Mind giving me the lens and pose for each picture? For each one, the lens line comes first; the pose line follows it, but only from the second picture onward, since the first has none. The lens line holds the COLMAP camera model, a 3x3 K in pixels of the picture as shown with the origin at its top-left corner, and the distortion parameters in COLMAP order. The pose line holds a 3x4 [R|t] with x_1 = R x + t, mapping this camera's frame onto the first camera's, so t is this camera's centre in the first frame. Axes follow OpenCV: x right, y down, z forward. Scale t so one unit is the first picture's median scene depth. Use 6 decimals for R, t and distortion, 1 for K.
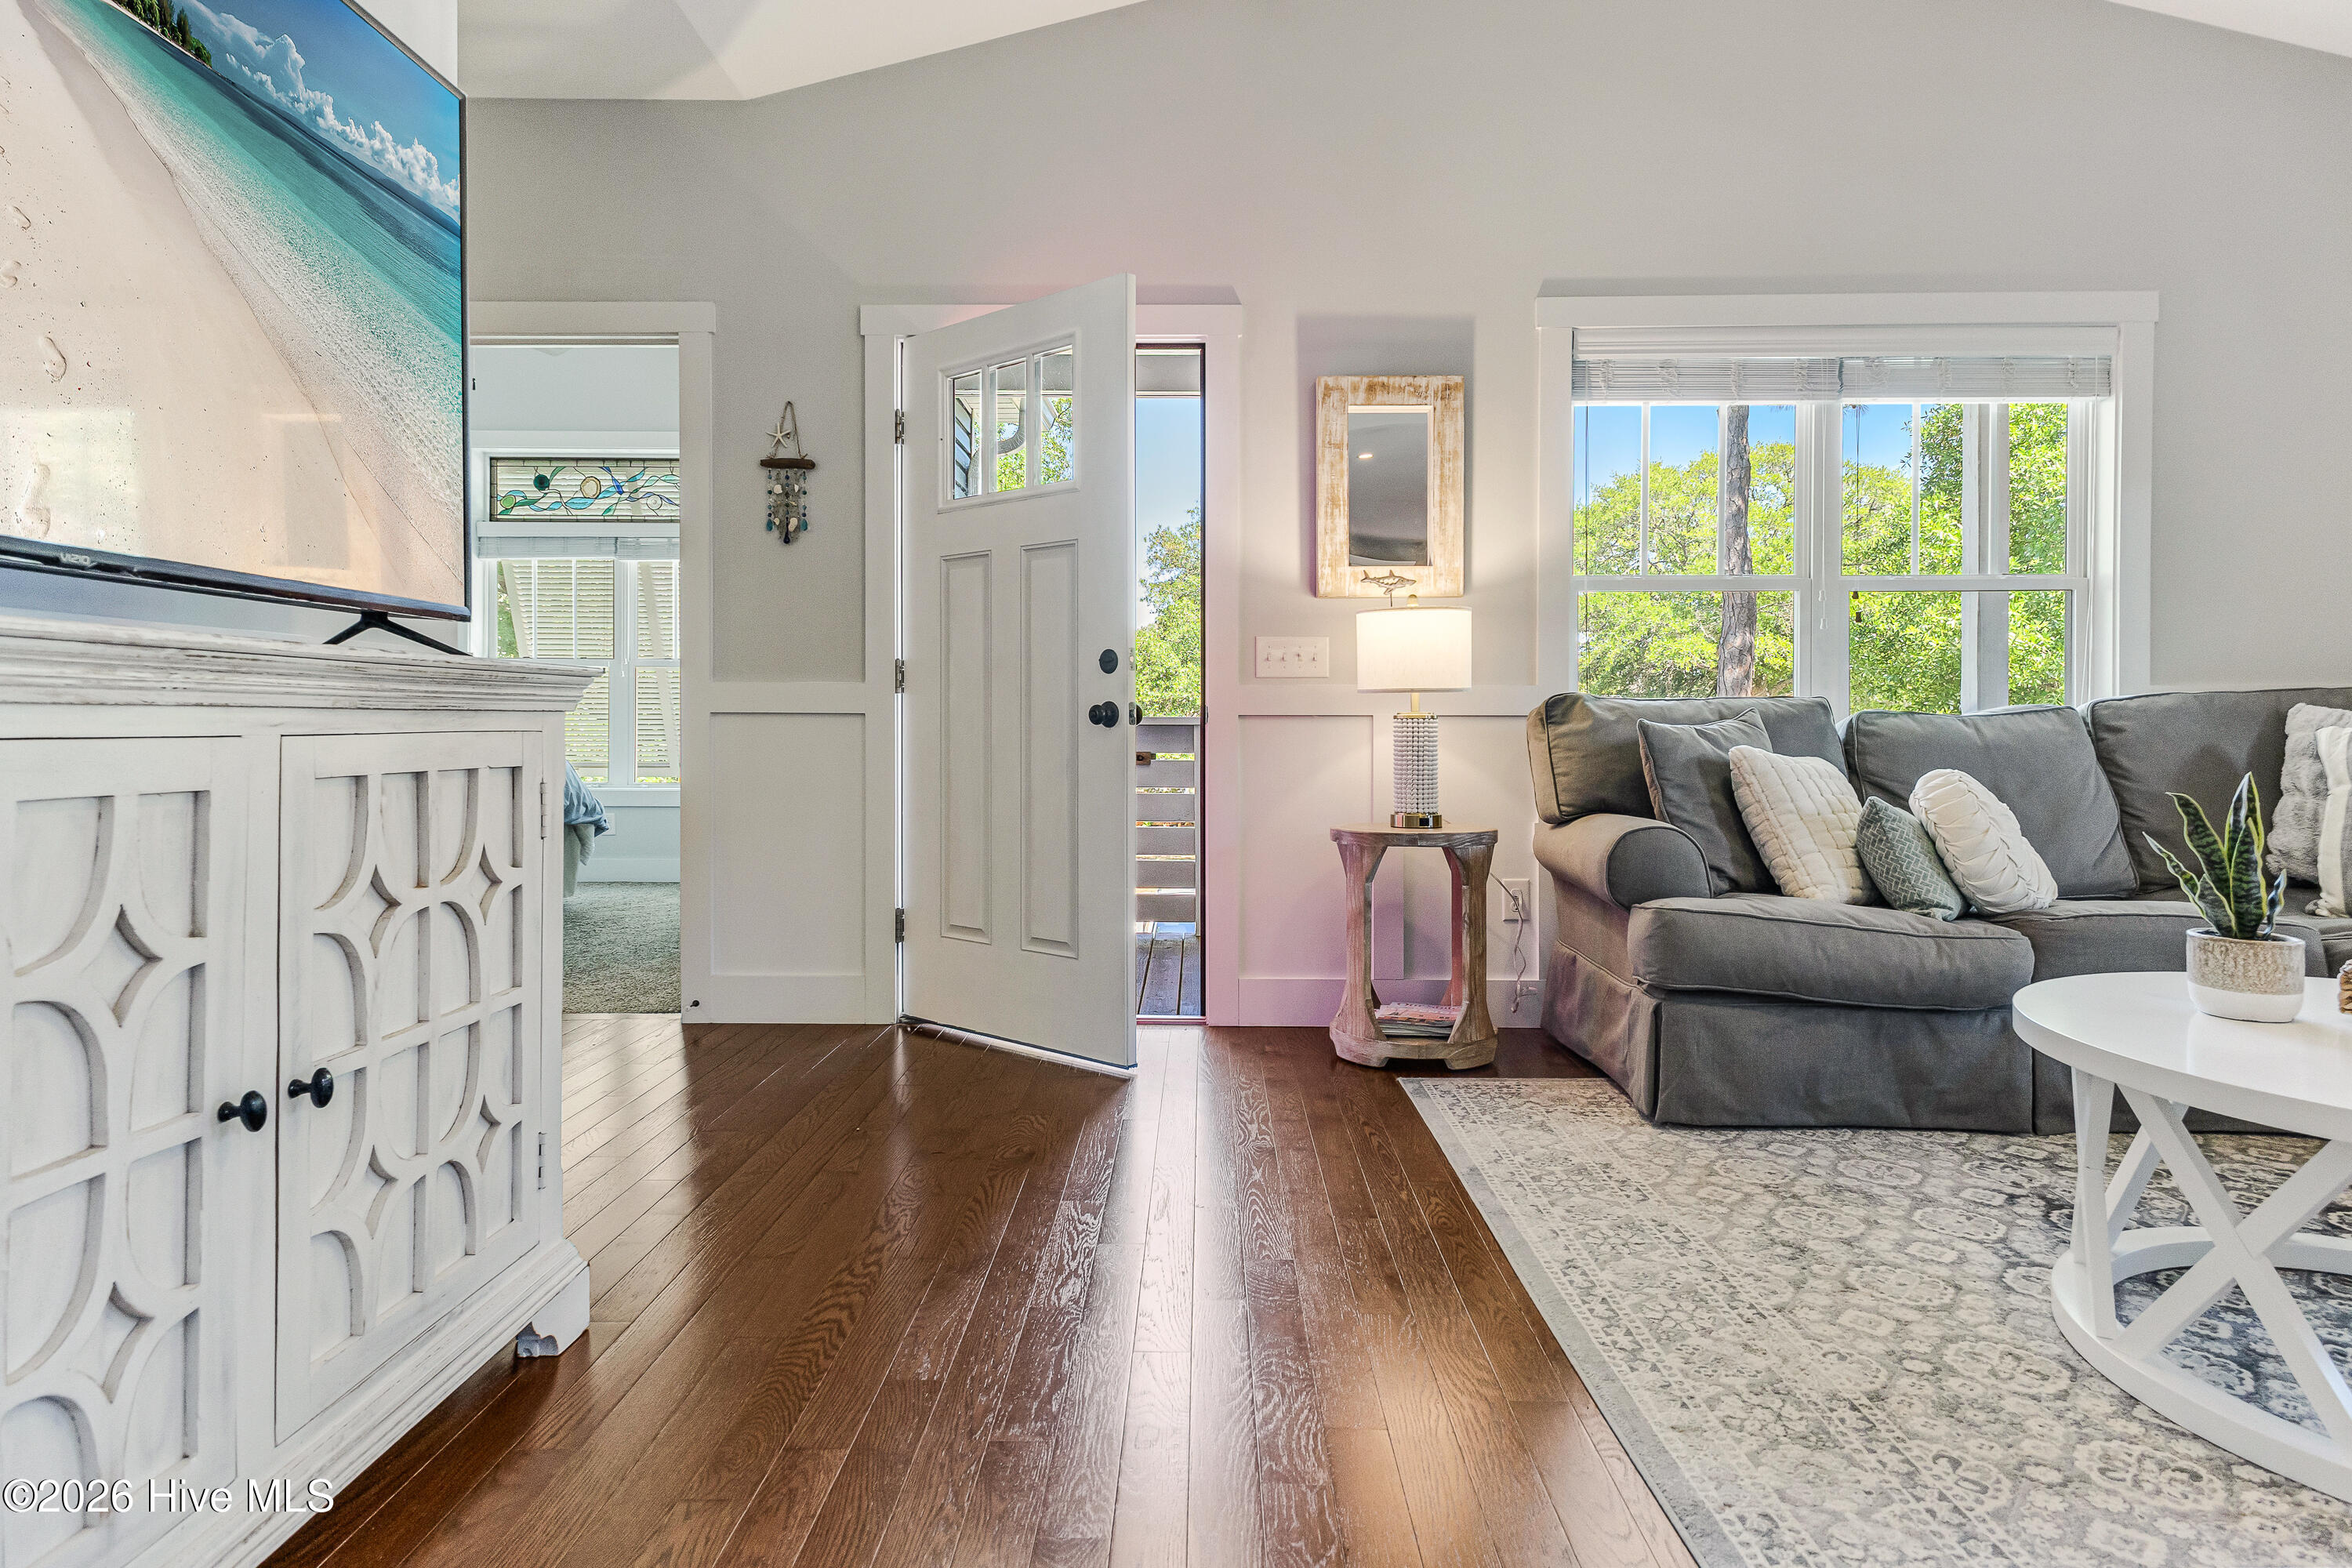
lens RADIAL K [[1312.7, 0, 1189.1], [0, 1312.7, 695.4], [0, 0, 1]] dist [0.025170, -0.003522]
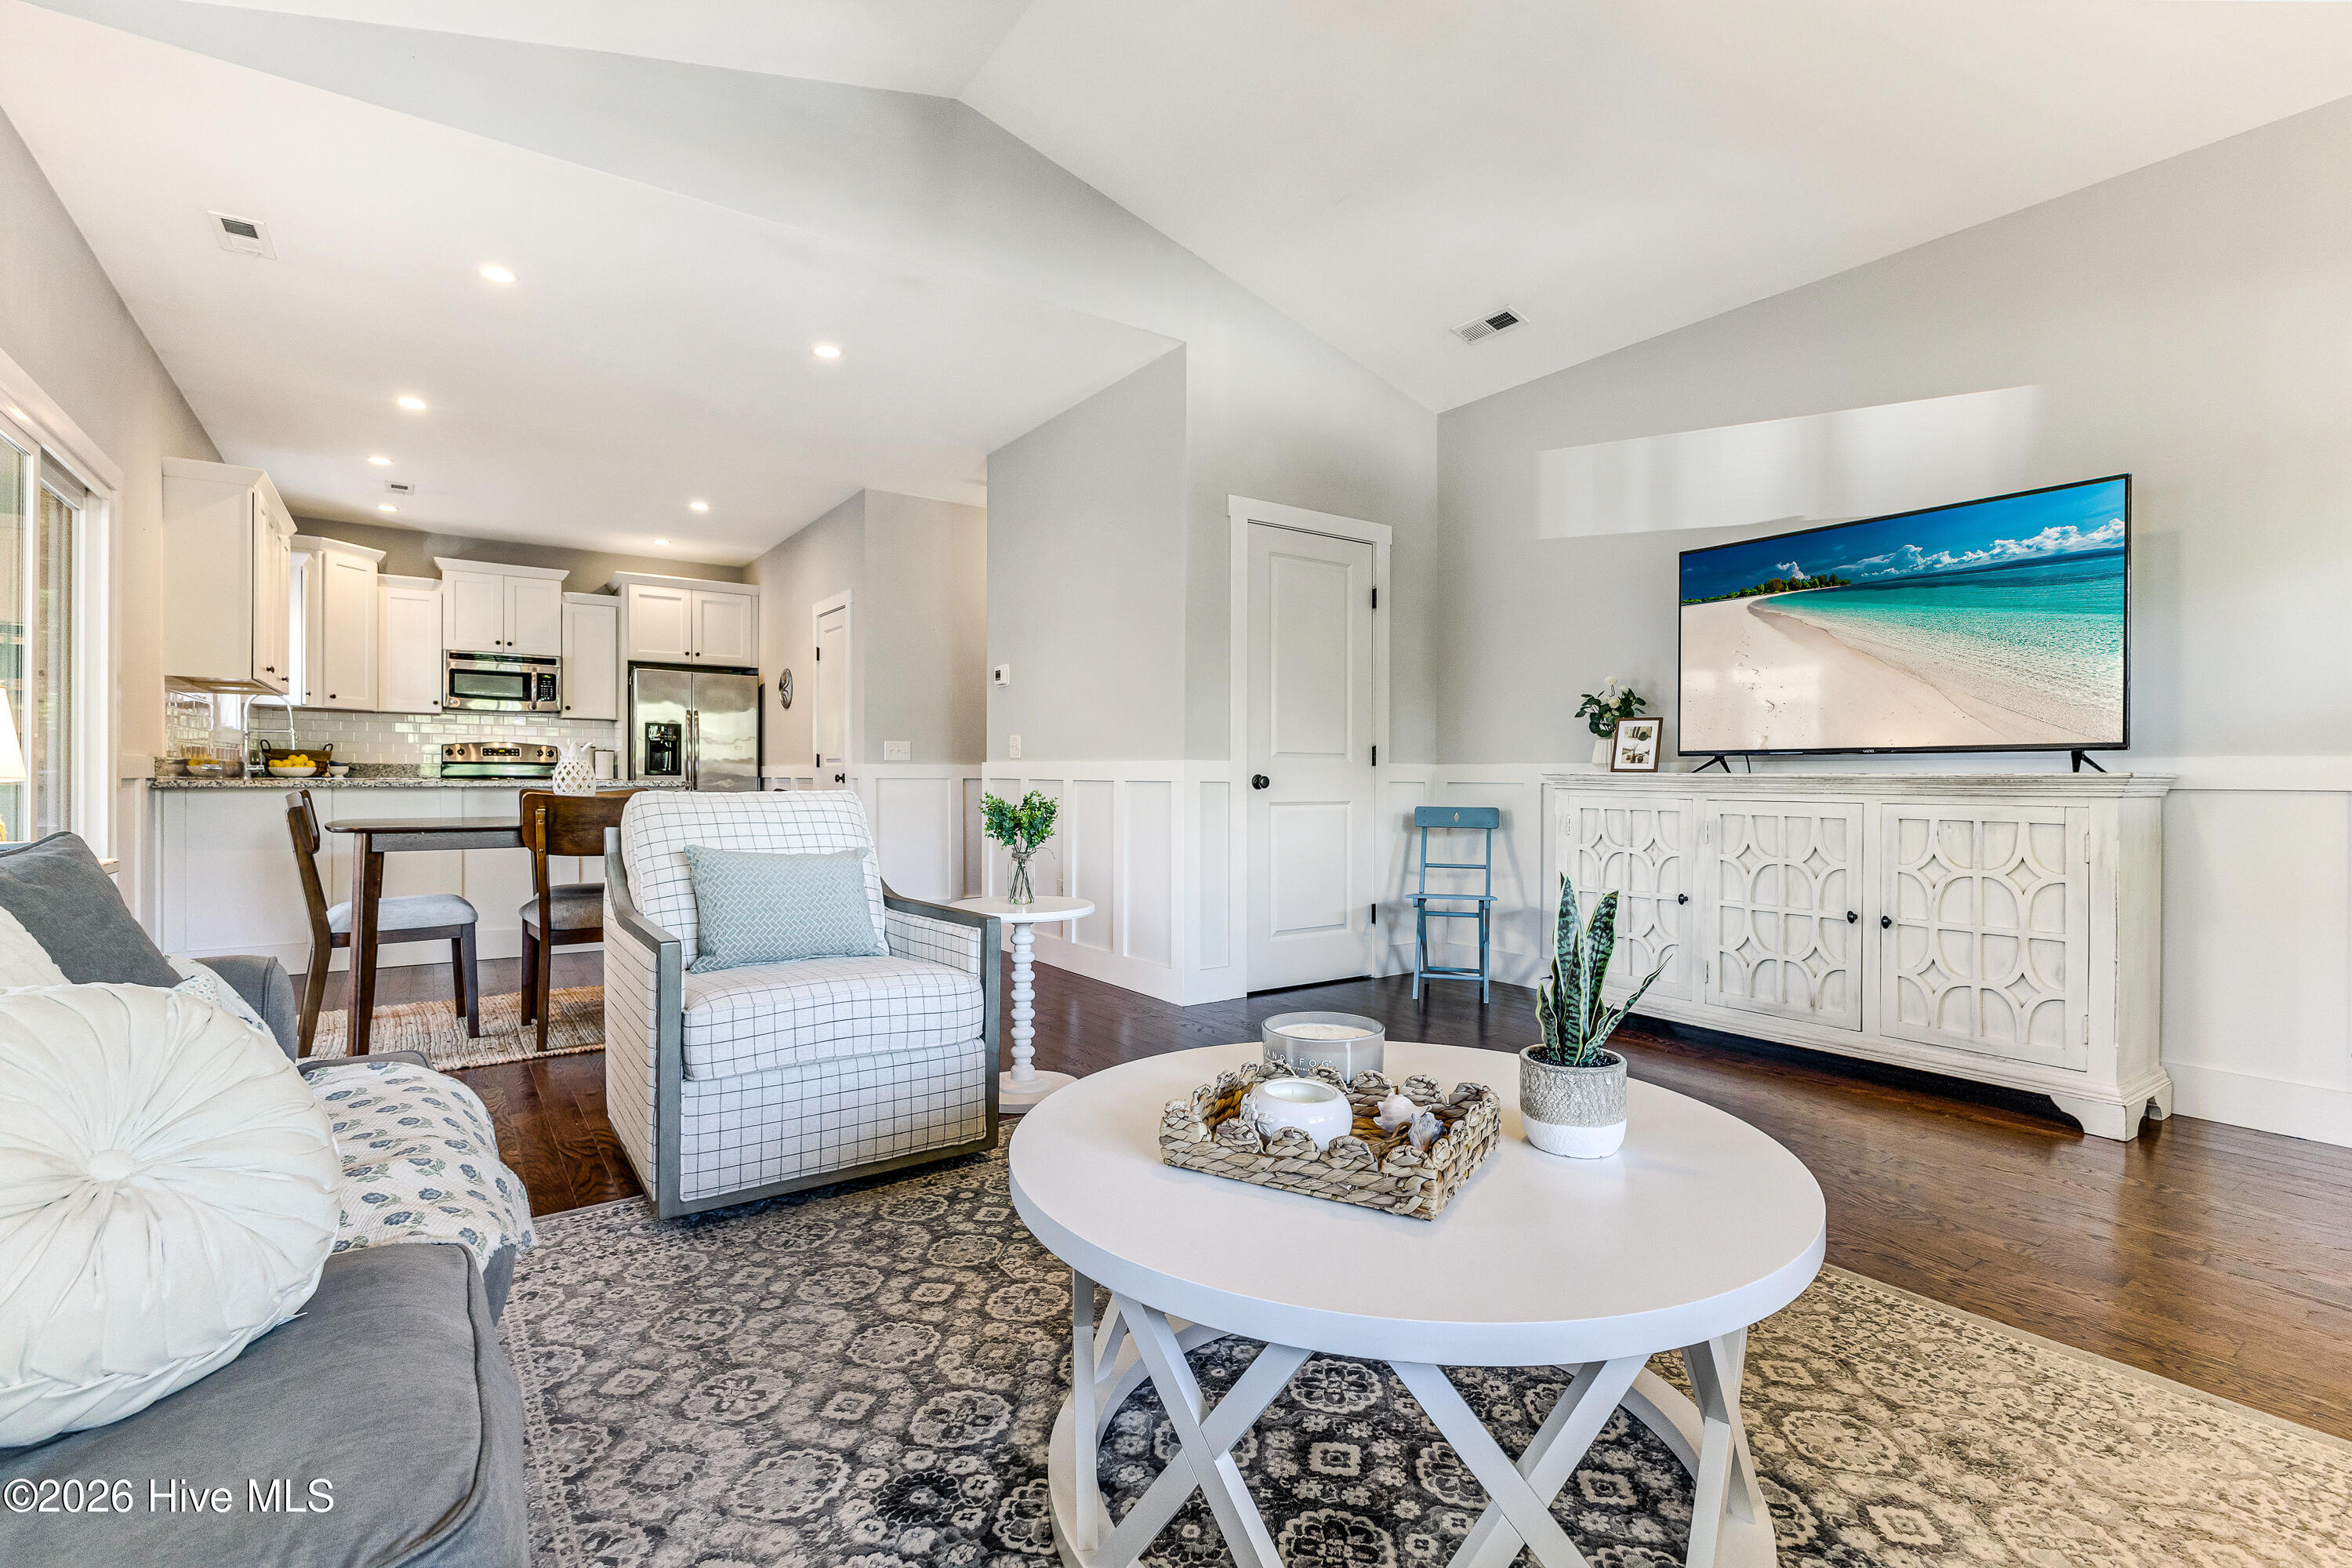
lens RADIAL K [[1086.0, 0, 1197.8], [0, 1086.0, 793.3], [0, 0, 1]] dist [-0.003747, -0.000040]
pose [[-0.804845, 0.004201, -0.593470, 0.775084], [0.007214, 0.999970, -0.002705, 0.000963], [0.593441, -0.006458, -0.804852, 0.782342]]
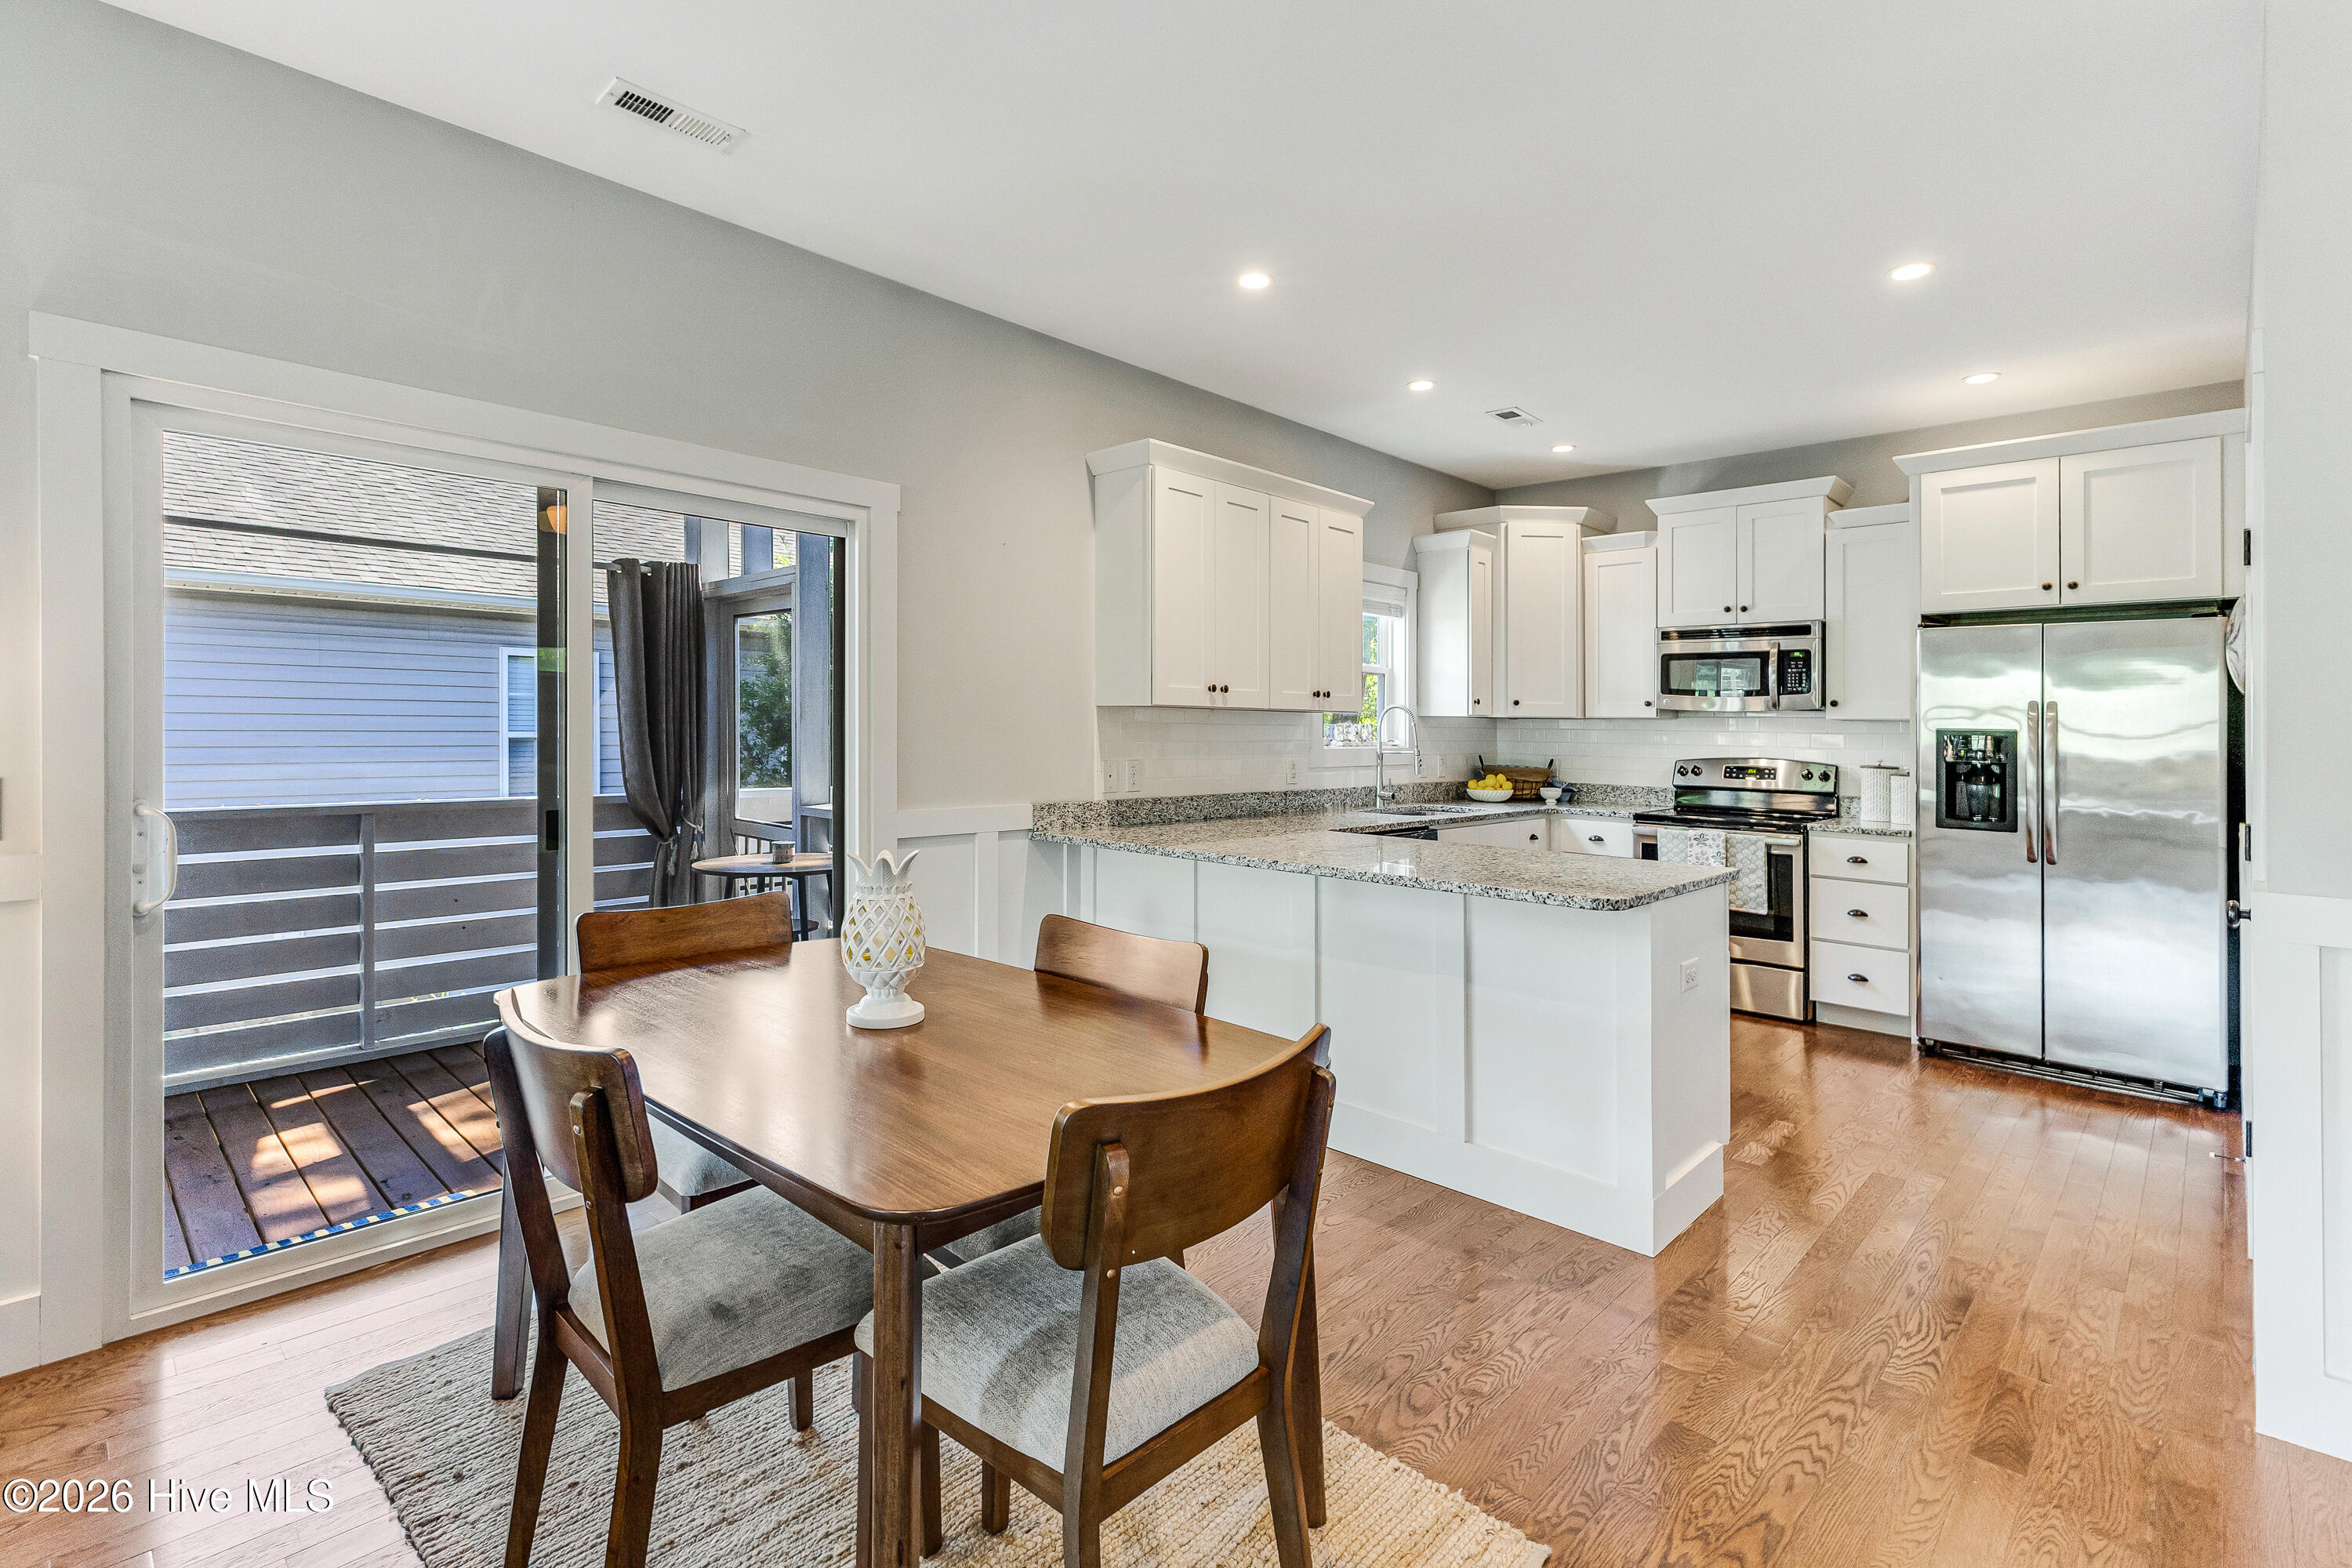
lens RADIAL K [[1081.3, 0, 1164.6], [0, 1081.3, 714.4], [0, 0, 1]] dist [0.008366, 0.000768]
pose [[-0.727454, -0.001064, 0.686156, 0.160444], [-0.028307, 0.999194, -0.028462, -0.117656], [-0.685572, -0.040128, -0.726898, -0.265671]]
